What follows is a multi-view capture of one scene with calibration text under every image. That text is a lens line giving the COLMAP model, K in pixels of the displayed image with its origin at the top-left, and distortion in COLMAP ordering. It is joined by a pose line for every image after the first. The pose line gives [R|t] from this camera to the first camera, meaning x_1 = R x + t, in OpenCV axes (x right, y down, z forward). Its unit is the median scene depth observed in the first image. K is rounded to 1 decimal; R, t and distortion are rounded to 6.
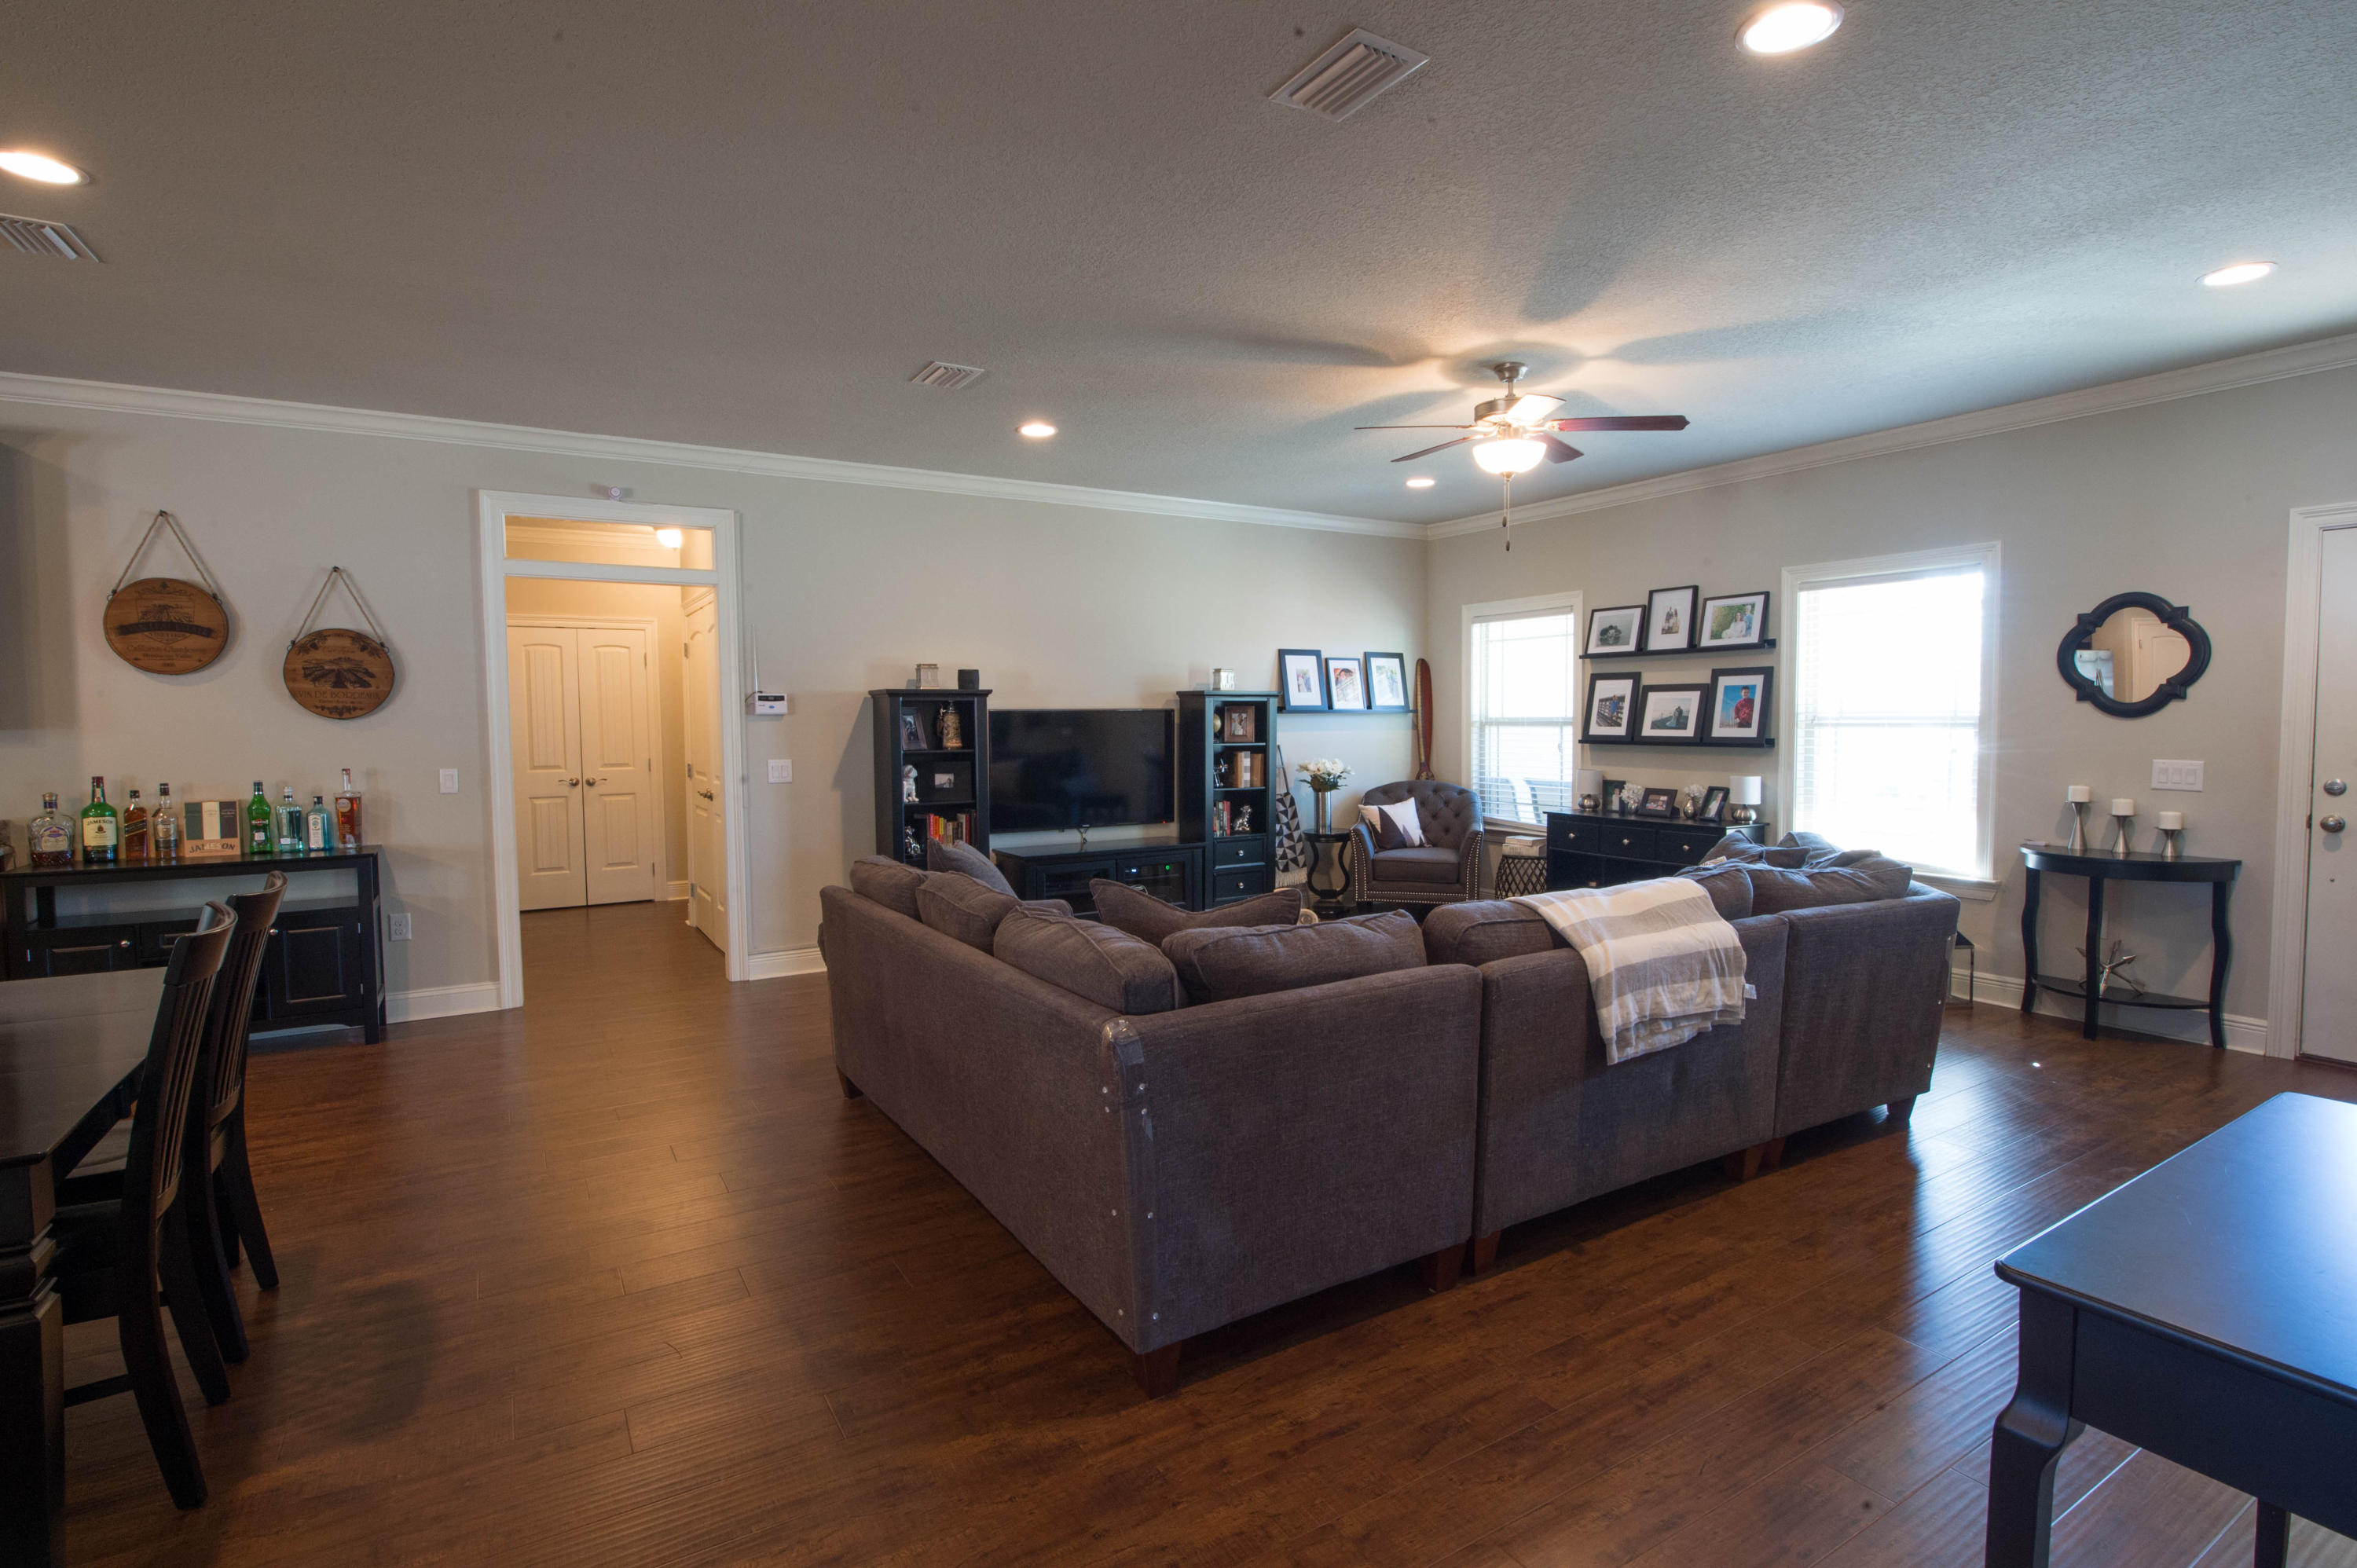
lens RADIAL K [[1120.8, 0, 1179.5], [0, 1120.8, 776.2], [0, 0, 1]] dist [-0.007767, -0.003535]
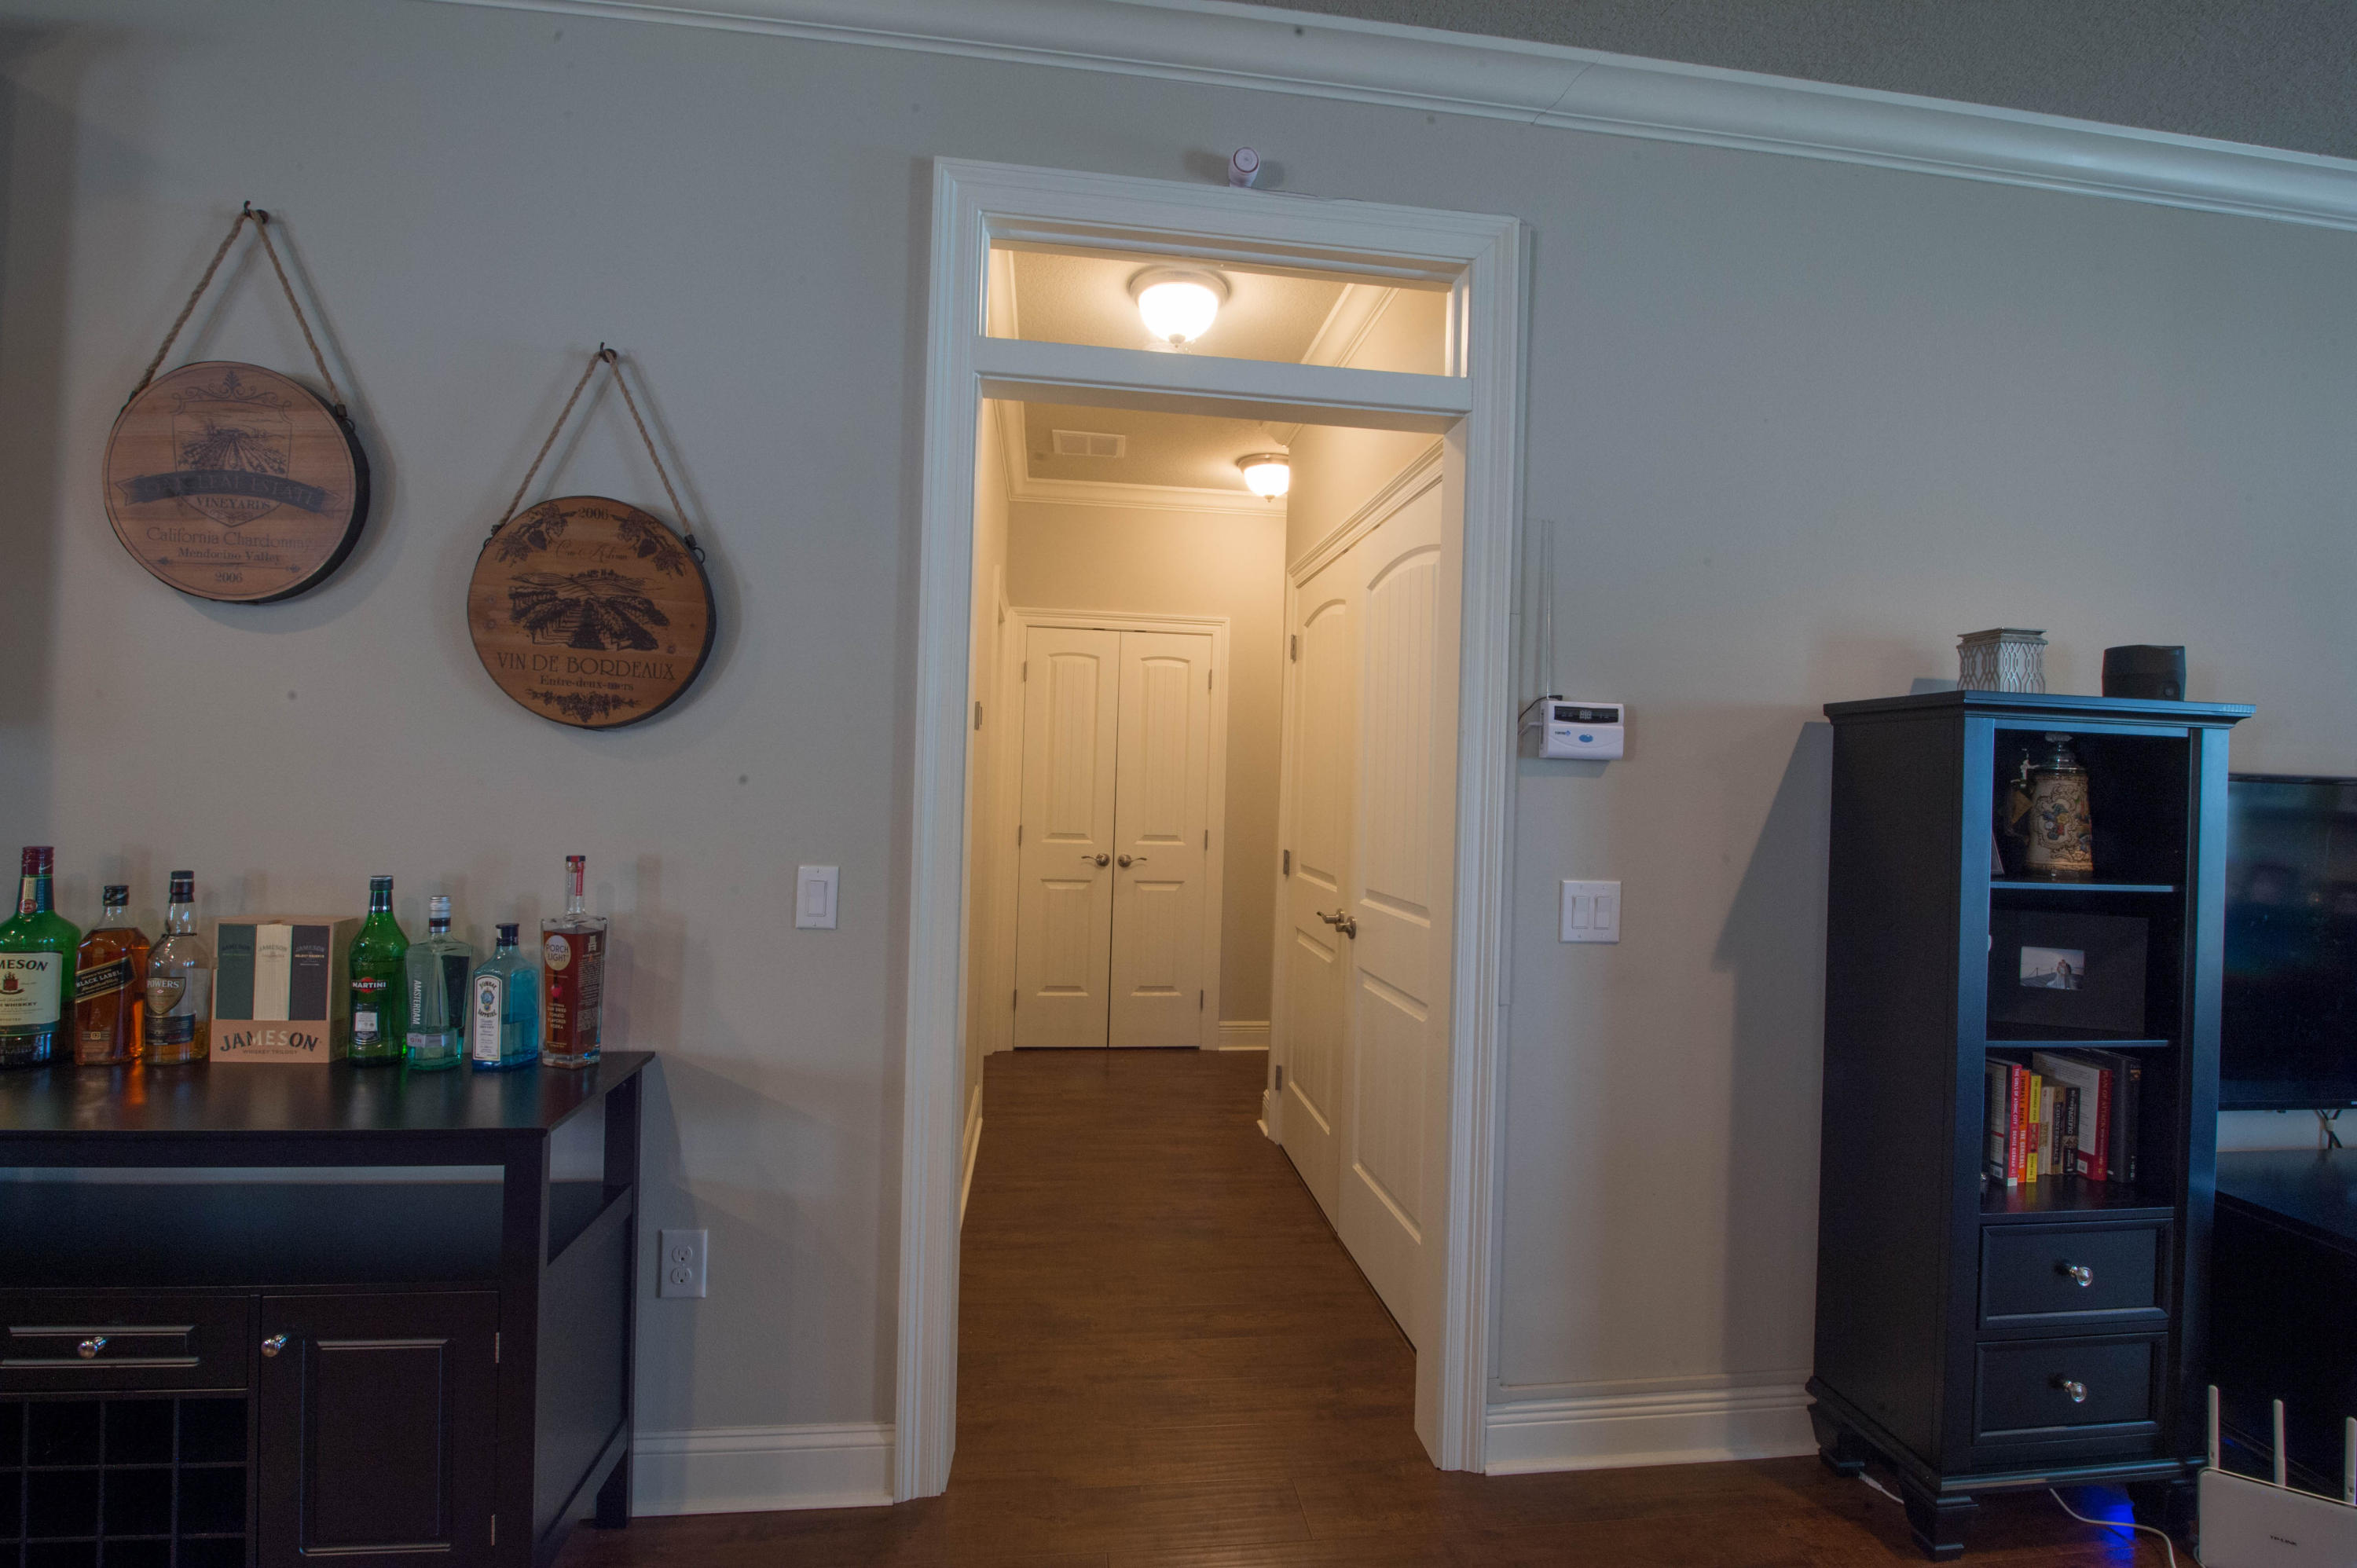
lens RADIAL K [[1027.0, 0, 1178.6], [0, 1027.0, 777.0], [0, 0, 1]] dist [-0.006393, -0.006893]
pose [[0.910295, 0.035936, -0.412398, -0.398690], [-0.060918, 0.997008, -0.047587, -0.028397], [0.409454, 0.068441, 0.909760, 0.732479]]
